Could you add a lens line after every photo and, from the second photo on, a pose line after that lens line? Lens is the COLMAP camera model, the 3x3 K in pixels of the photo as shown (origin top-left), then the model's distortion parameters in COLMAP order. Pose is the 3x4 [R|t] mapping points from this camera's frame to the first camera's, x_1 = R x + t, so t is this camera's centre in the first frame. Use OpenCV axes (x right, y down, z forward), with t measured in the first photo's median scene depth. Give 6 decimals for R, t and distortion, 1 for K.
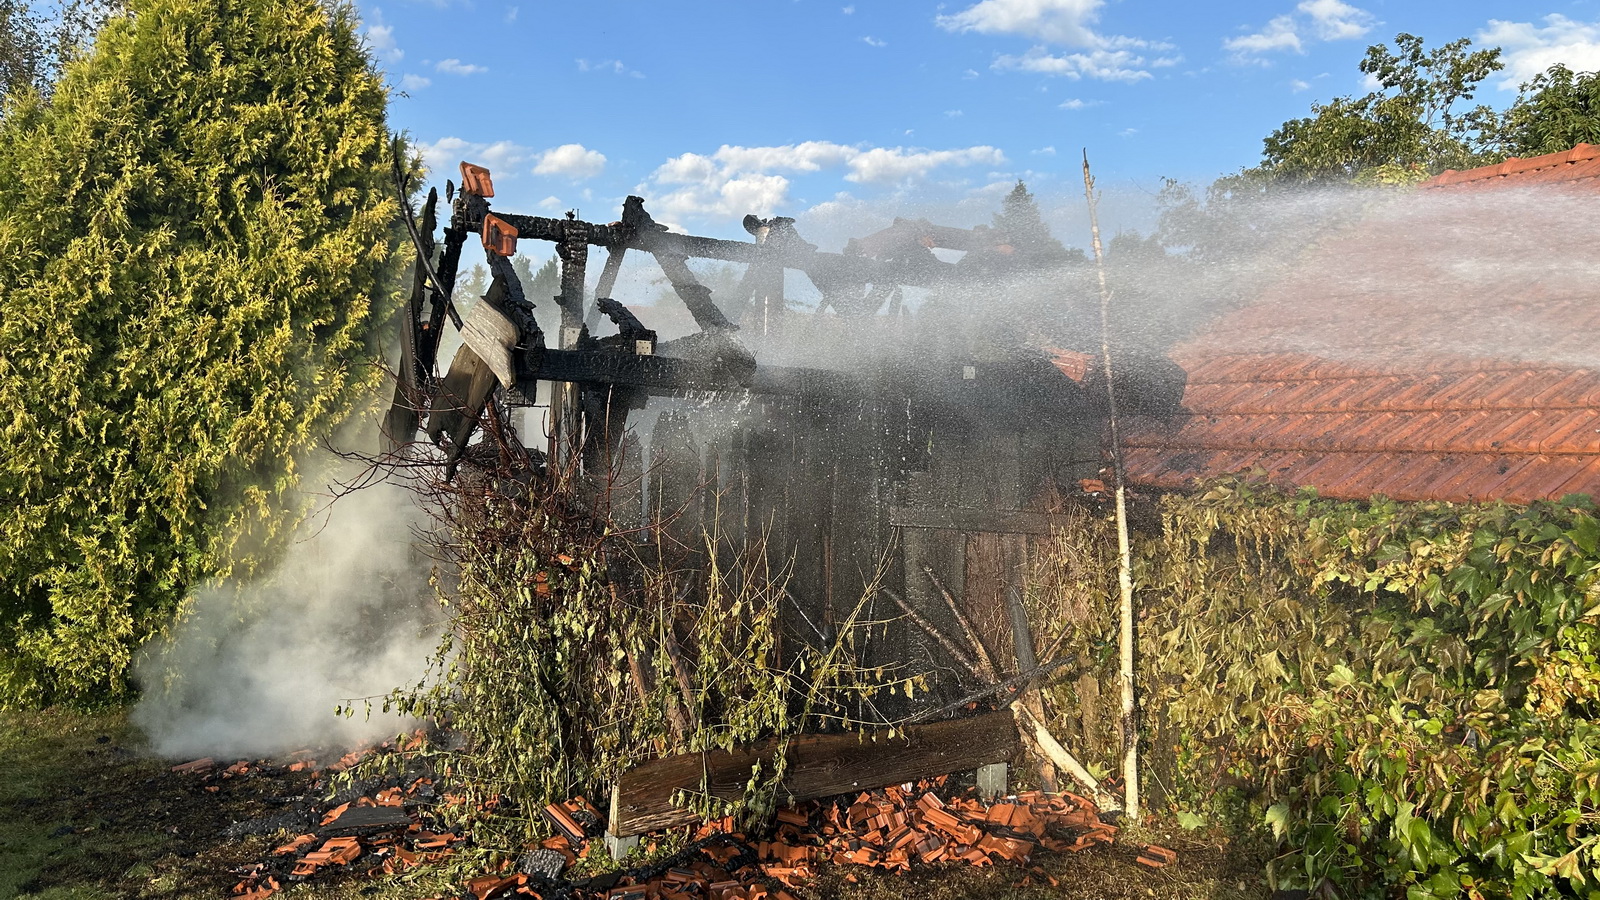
lens RADIAL K [[1302.3, 0, 800.0], [0, 1302.3, 450.0], [0, 0, 1]] dist [0.045555, 0.004833]
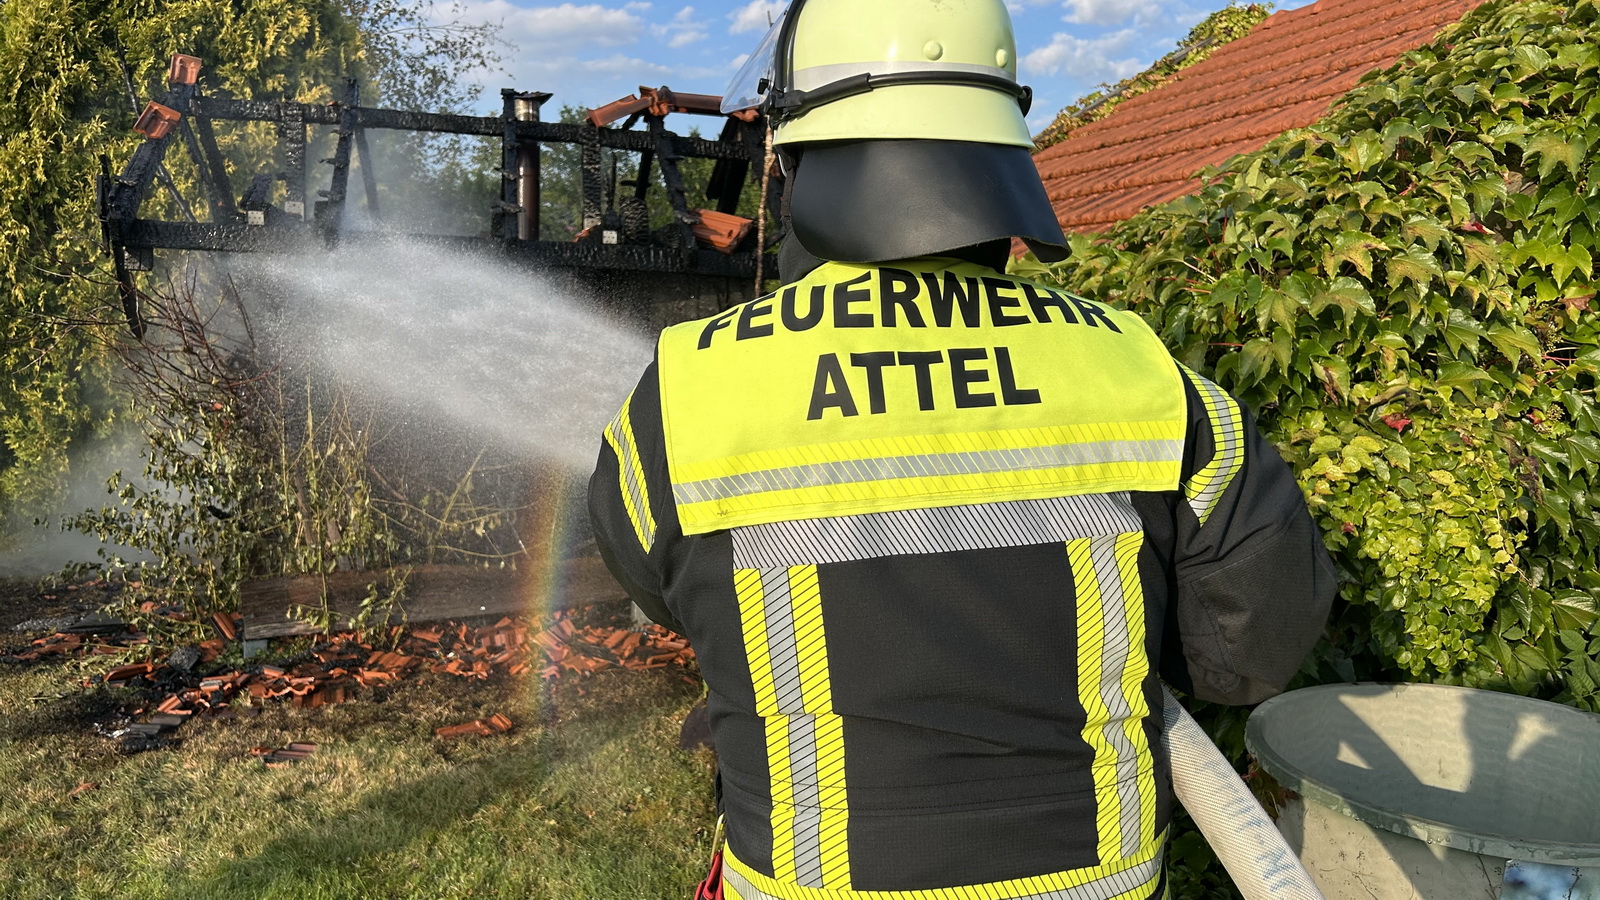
lens RADIAL K [[1302.3, 0, 800.0], [0, 1302.3, 450.0], [0, 0, 1]] dist [0.045555, 0.004833]
pose [[0.983274, 0.009366, -0.181889, 0.331469], [0.010176, 0.994292, 0.106208, -0.000582], [0.181846, -0.106283, 0.977566, -0.035291]]
